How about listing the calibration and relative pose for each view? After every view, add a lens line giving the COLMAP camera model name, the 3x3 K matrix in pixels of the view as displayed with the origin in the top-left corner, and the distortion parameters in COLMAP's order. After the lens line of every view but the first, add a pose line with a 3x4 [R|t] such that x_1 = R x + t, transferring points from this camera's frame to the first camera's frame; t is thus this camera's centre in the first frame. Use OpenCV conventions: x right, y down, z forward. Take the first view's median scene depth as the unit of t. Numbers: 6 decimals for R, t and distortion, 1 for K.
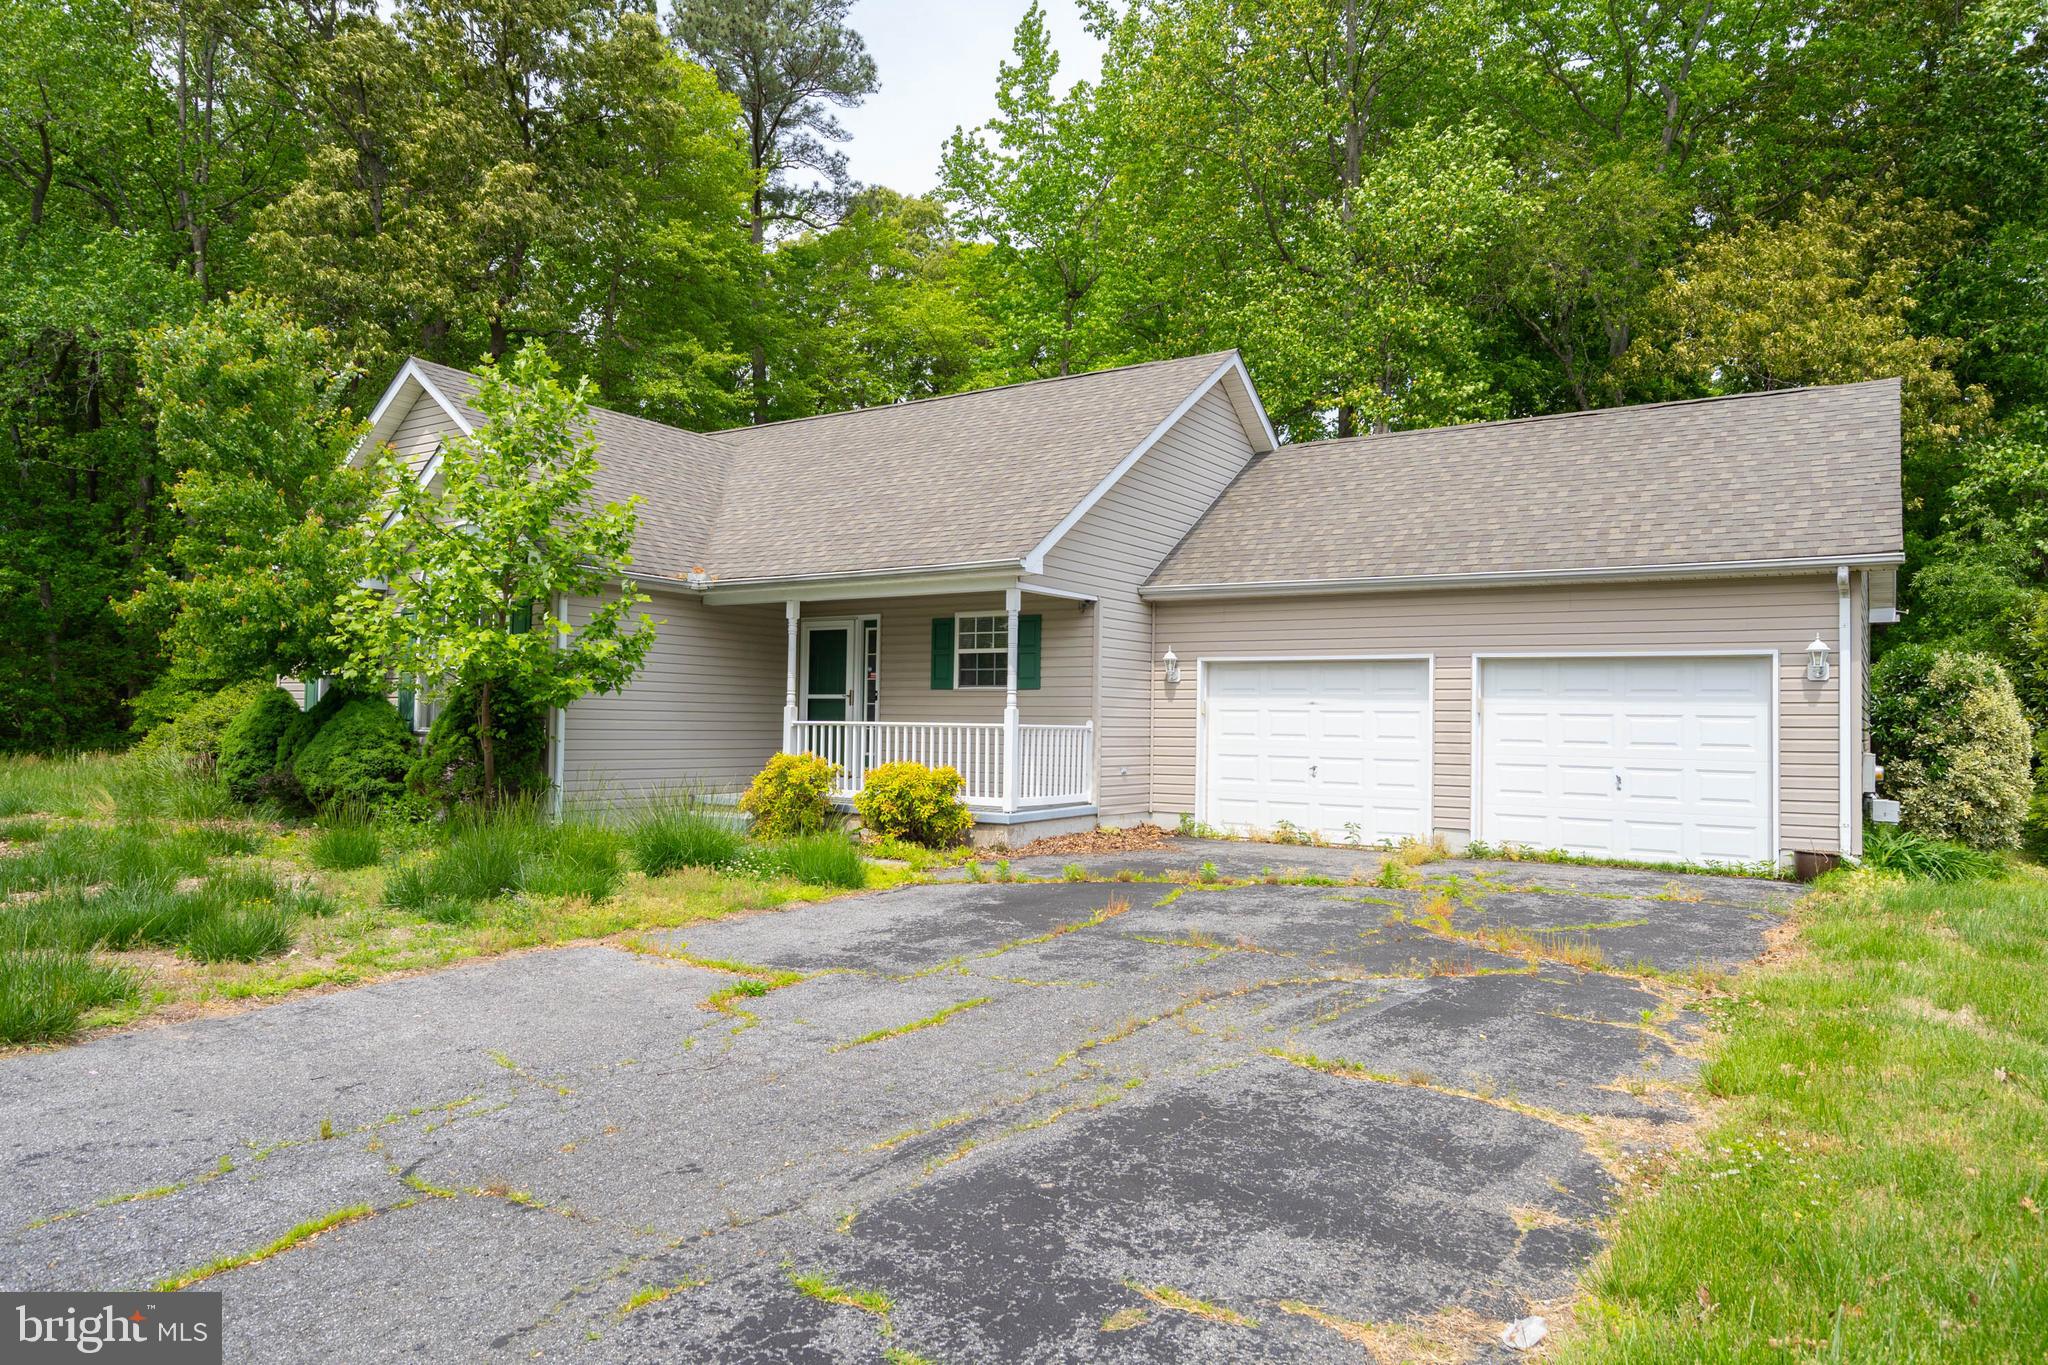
lens RADIAL K [[1314.1, 0, 1024.7], [0, 1314.1, 686.7], [0, 0, 1]] dist [0.028516, -0.000173]
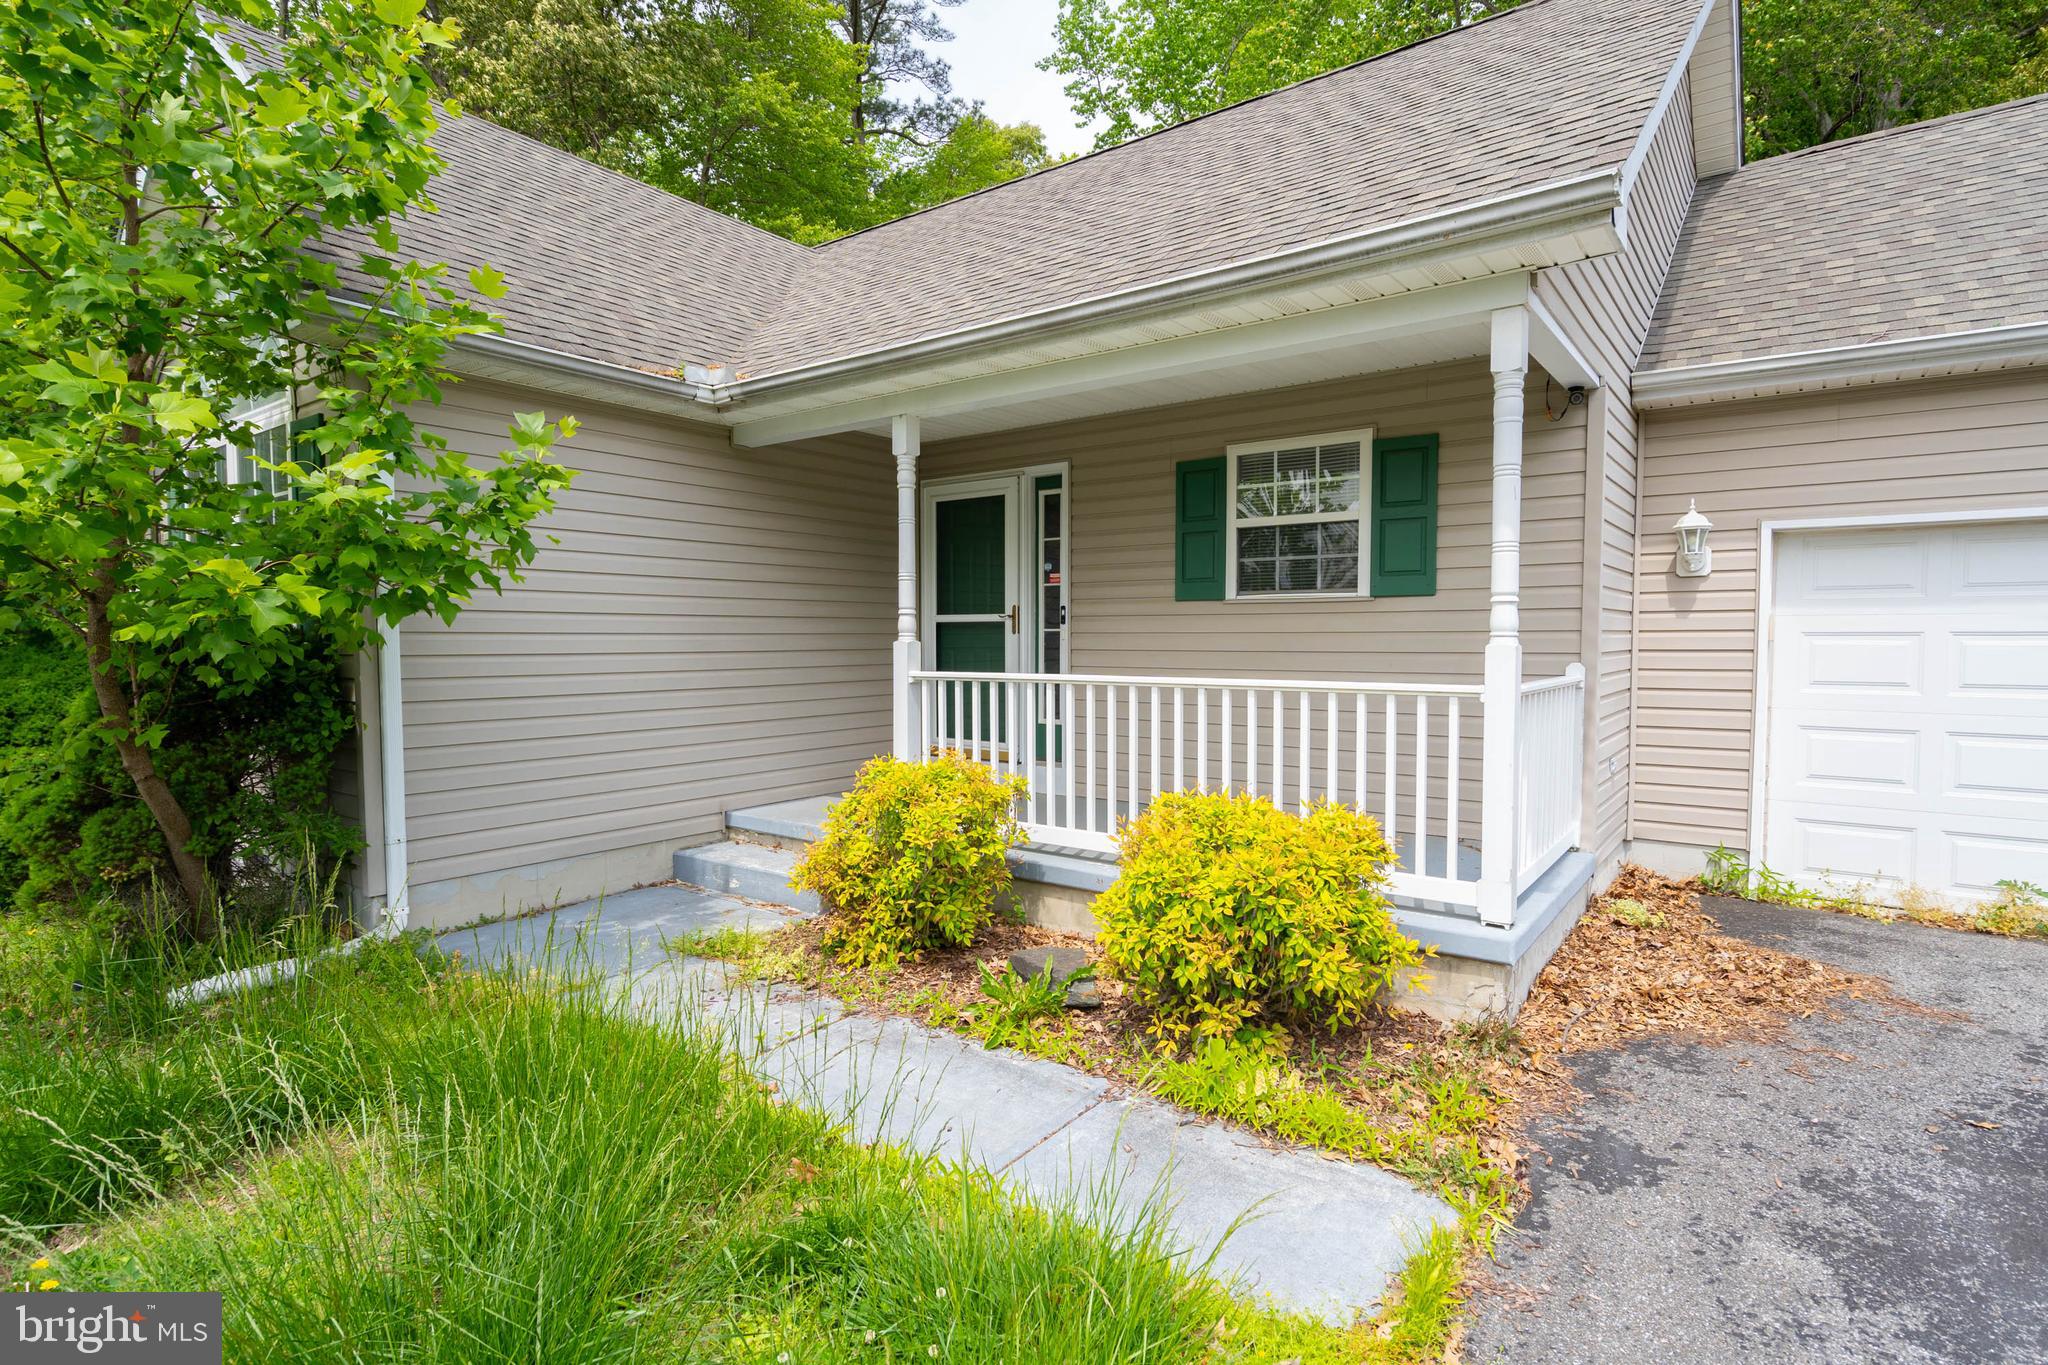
lens RADIAL K [[1046.7, 0, 1023.4], [0, 1046.7, 680.2], [0, 0, 1]] dist [0.000003, 0.000294]
pose [[0.997805, -0.014108, -0.064700, -0.102696], [0.018426, 0.997607, 0.066634, 0.004454], [0.063605, -0.067679, 0.995678, 0.575987]]
